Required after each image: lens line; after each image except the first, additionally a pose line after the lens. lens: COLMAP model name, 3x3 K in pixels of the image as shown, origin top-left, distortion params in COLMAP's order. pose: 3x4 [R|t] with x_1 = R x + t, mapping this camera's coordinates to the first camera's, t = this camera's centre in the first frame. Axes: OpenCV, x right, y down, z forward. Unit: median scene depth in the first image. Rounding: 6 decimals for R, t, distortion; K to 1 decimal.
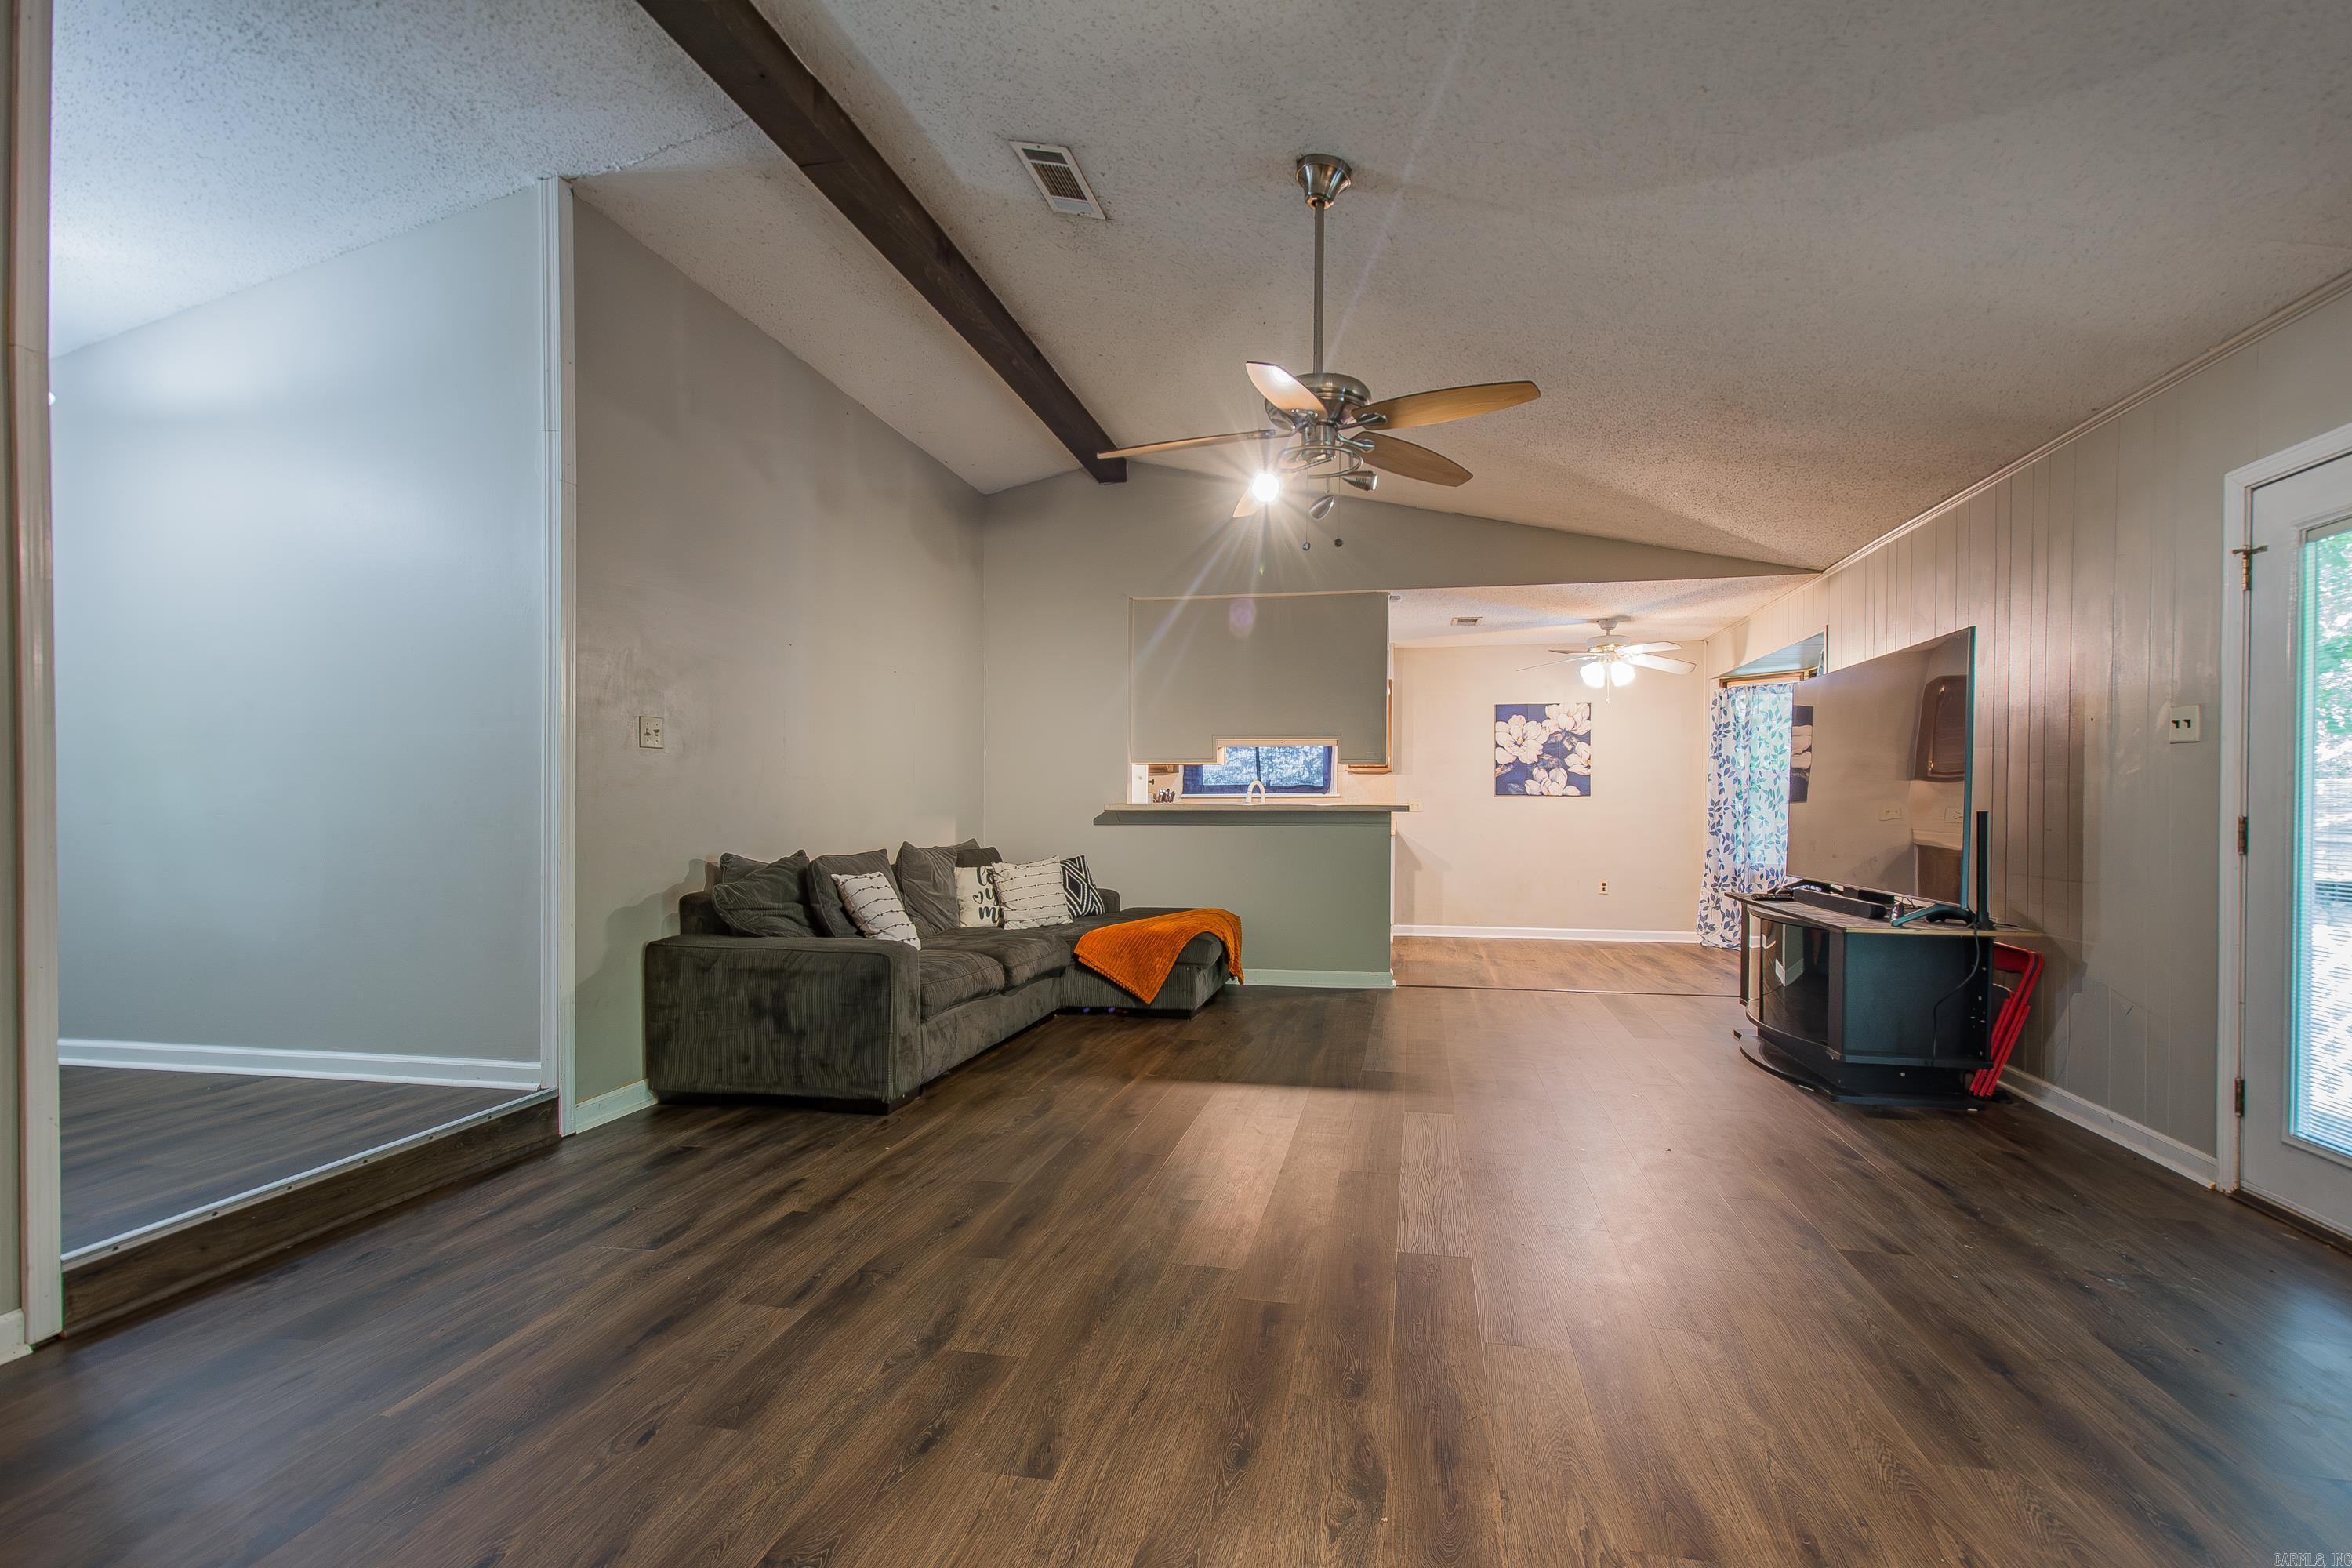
lens RADIAL K [[1041.1, 0, 1218.7], [0, 1041.1, 816.9], [0, 0, 1]] dist [0.020911, -0.008846]
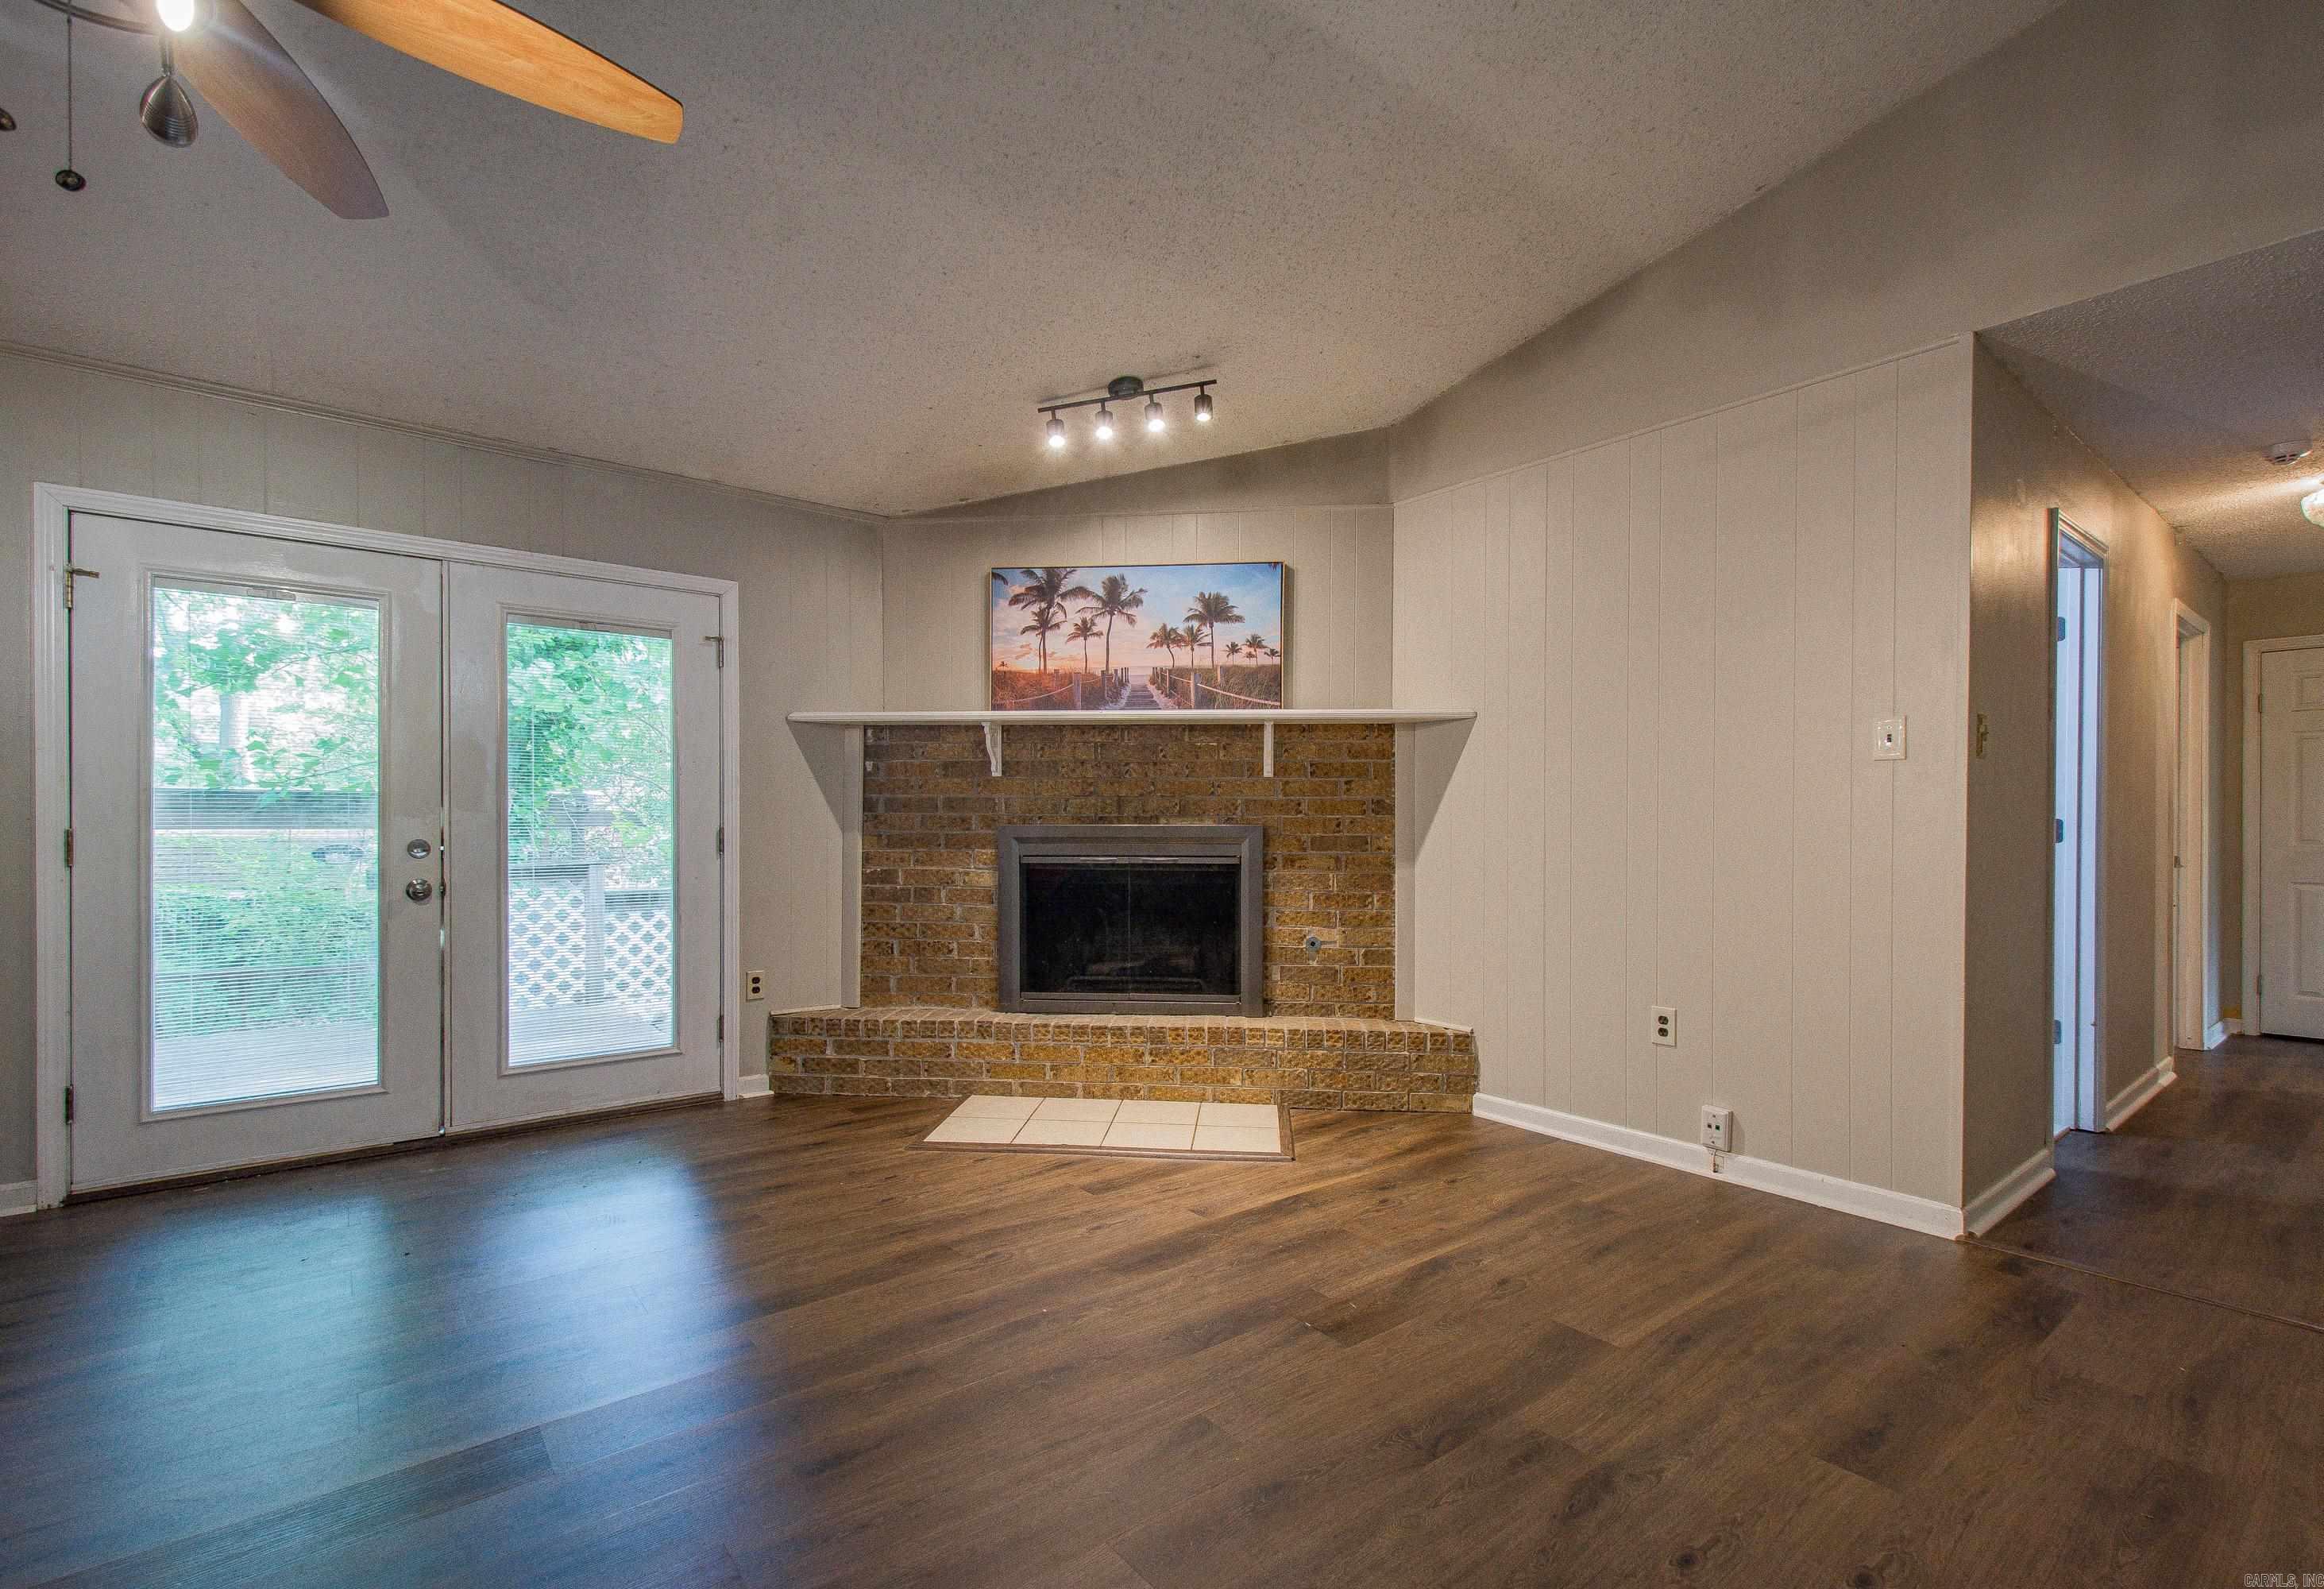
lens RADIAL K [[1038.7, 0, 1167.6], [0, 1038.7, 834.2], [0, 0, 1]] dist [0.005066, -0.000084]
pose [[-0.758656, -0.012872, 0.651365, -0.246770], [0.001190, 0.999776, 0.021144, -0.008185], [-0.651491, 0.016816, -0.758470, 0.533676]]
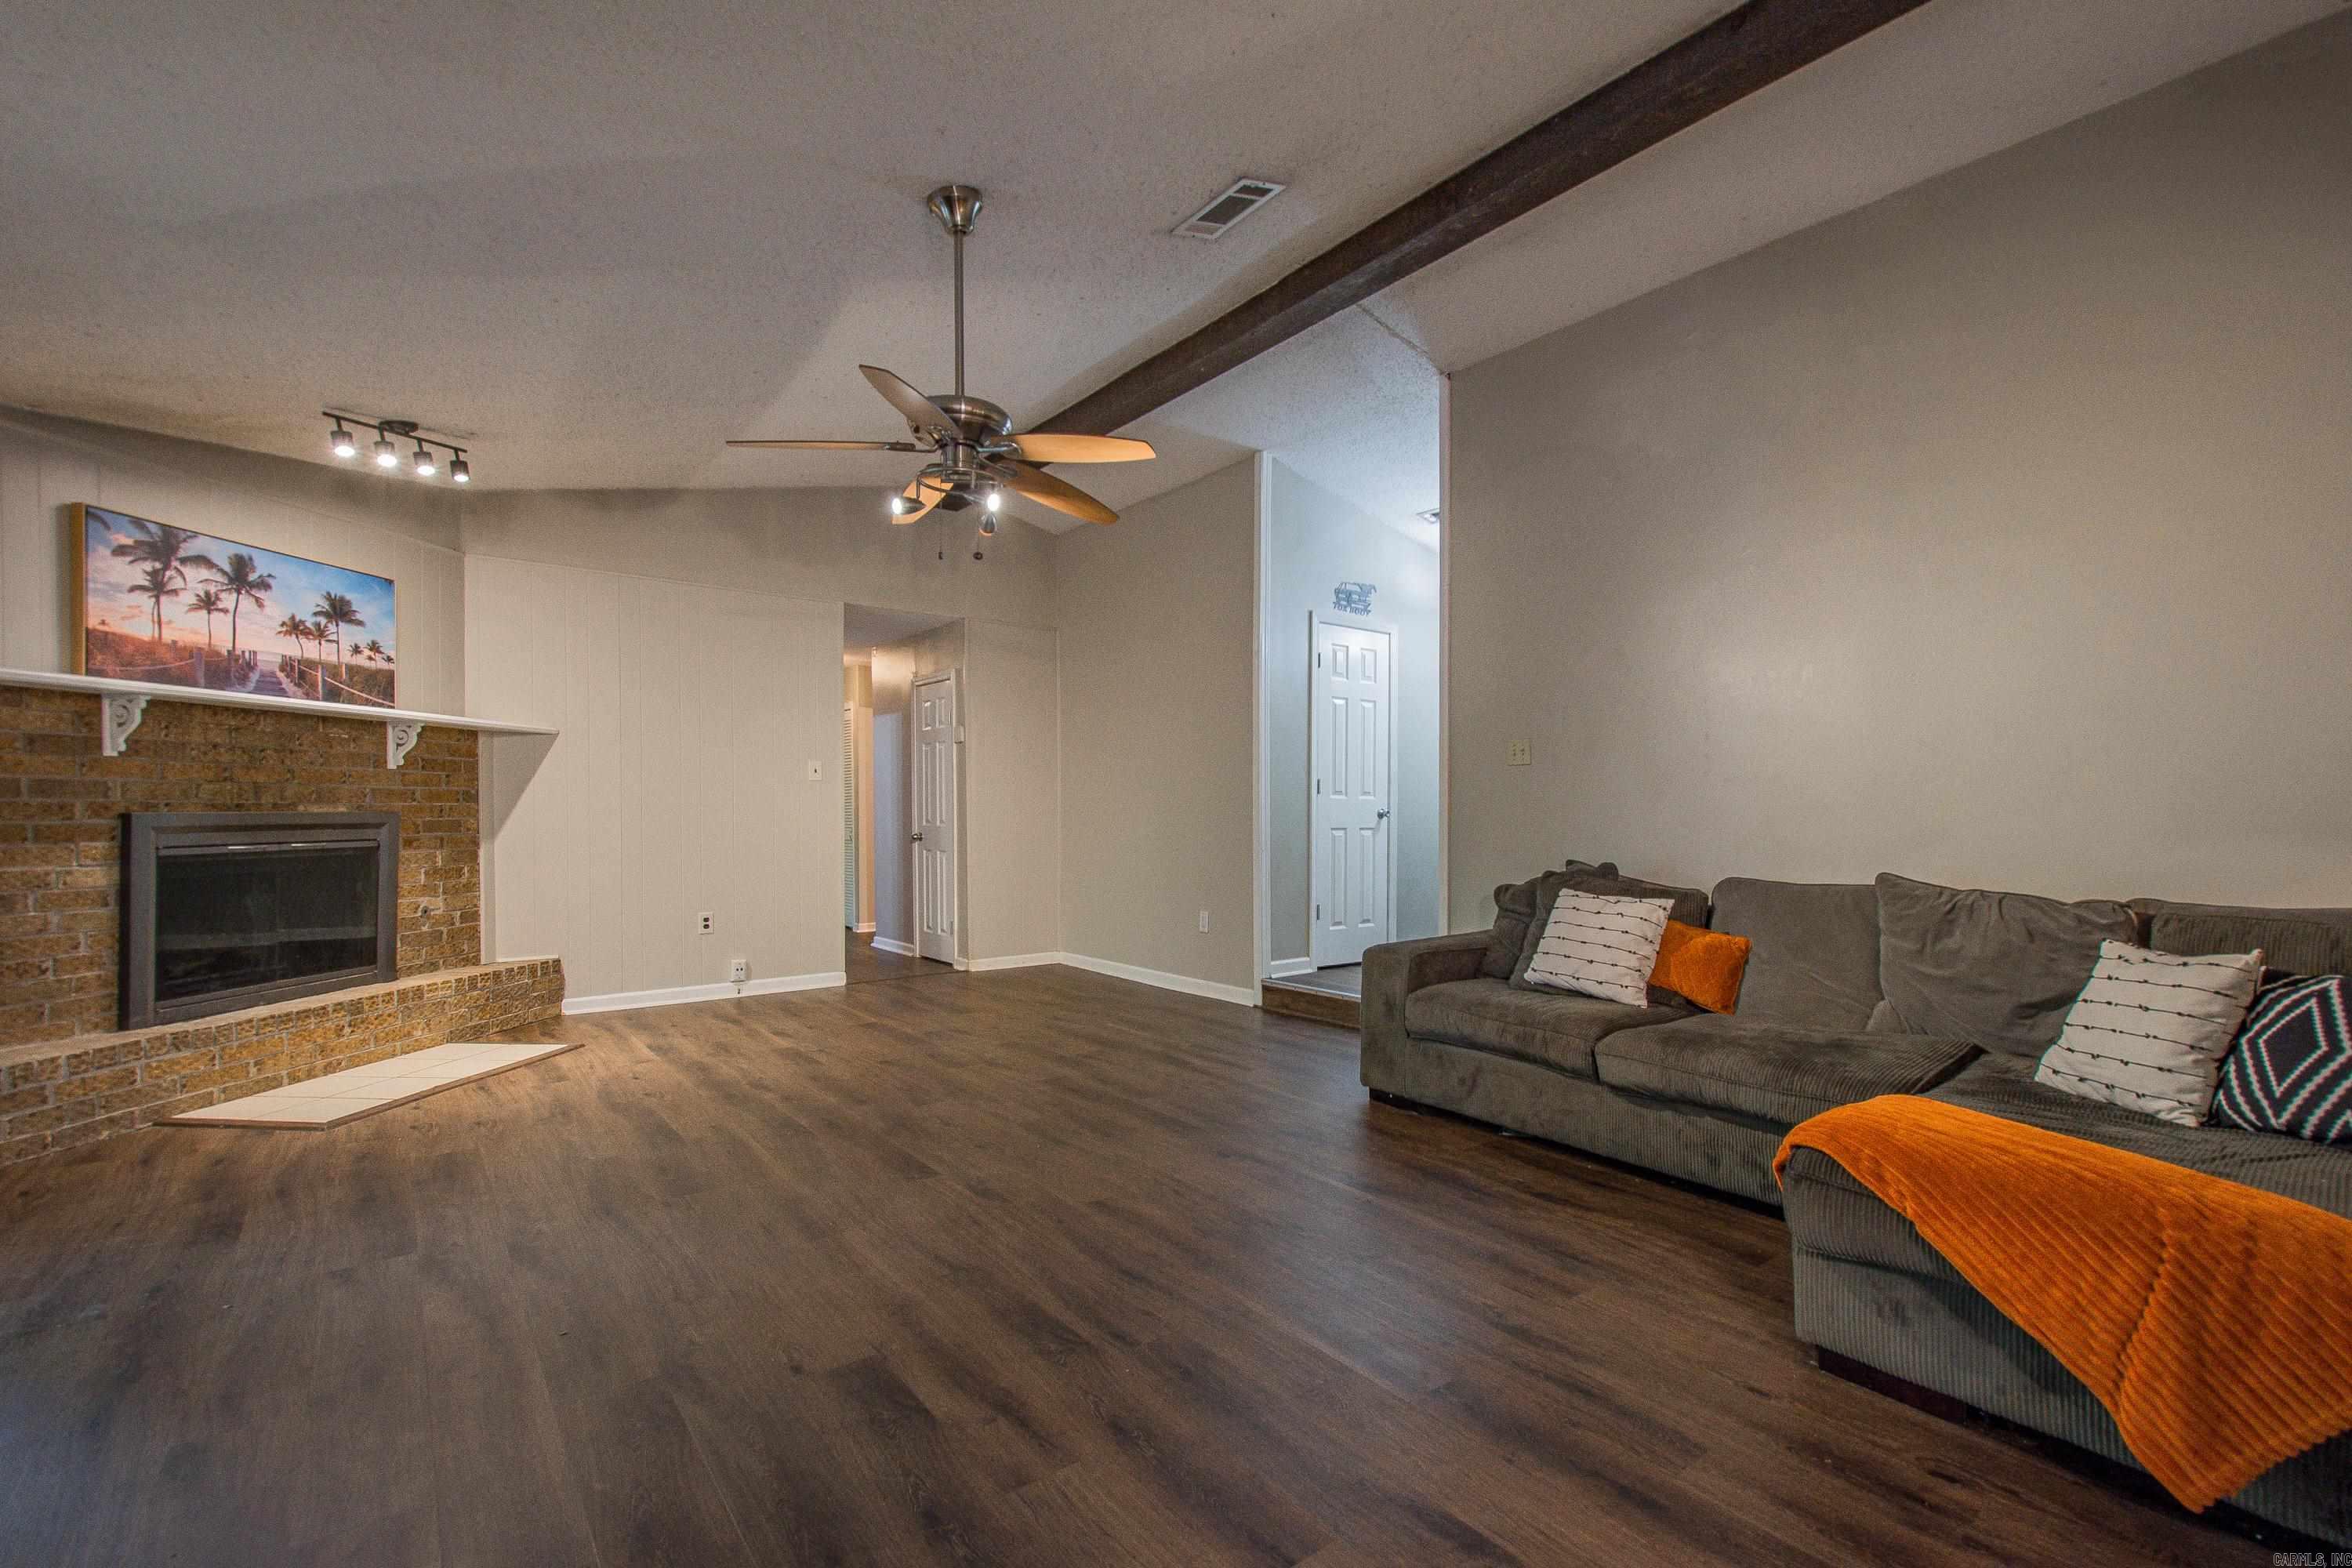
lens RADIAL K [[1041.1, 0, 1218.7], [0, 1041.1, 816.9], [0, 0, 1]] dist [0.020911, -0.008846]
pose [[-0.650480, 0.002569, -0.759519, 0.371119], [-0.009822, 0.999882, 0.011794, -0.011023], [0.759460, 0.015131, -0.650378, 0.970562]]
